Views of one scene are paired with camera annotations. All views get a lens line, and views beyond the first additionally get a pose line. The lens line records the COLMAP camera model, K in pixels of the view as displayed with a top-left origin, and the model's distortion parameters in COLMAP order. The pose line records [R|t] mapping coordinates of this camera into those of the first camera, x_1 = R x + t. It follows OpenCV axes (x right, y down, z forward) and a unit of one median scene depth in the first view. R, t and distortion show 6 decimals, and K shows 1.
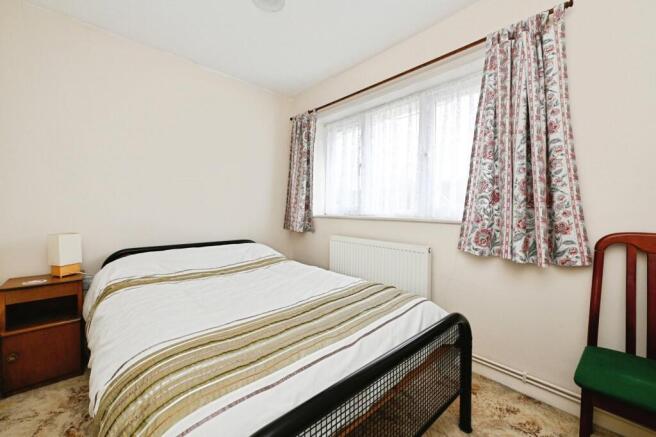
lens RADIAL K [[266.5, 0, 327.3], [0, 266.5, 216.7], [0, 0, 1]] dist [0.005130, -0.000892]
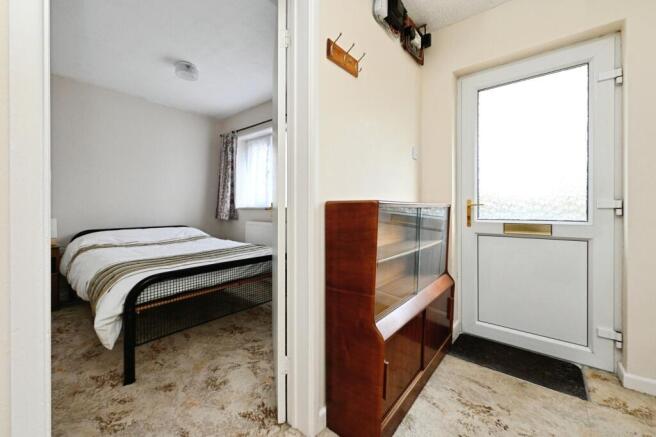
lens RADIAL K [[266.5, 0, 326.9], [0, 266.5, 213.8], [0, 0, 1]] dist [0.005130, -0.000892]
pose [[0.992068, -0.001191, 0.125699, 0.238383], [0.001185, 0.999999, 0.000116, 0.026482], [-0.125699, 0.000034, 0.992068, -0.415423]]
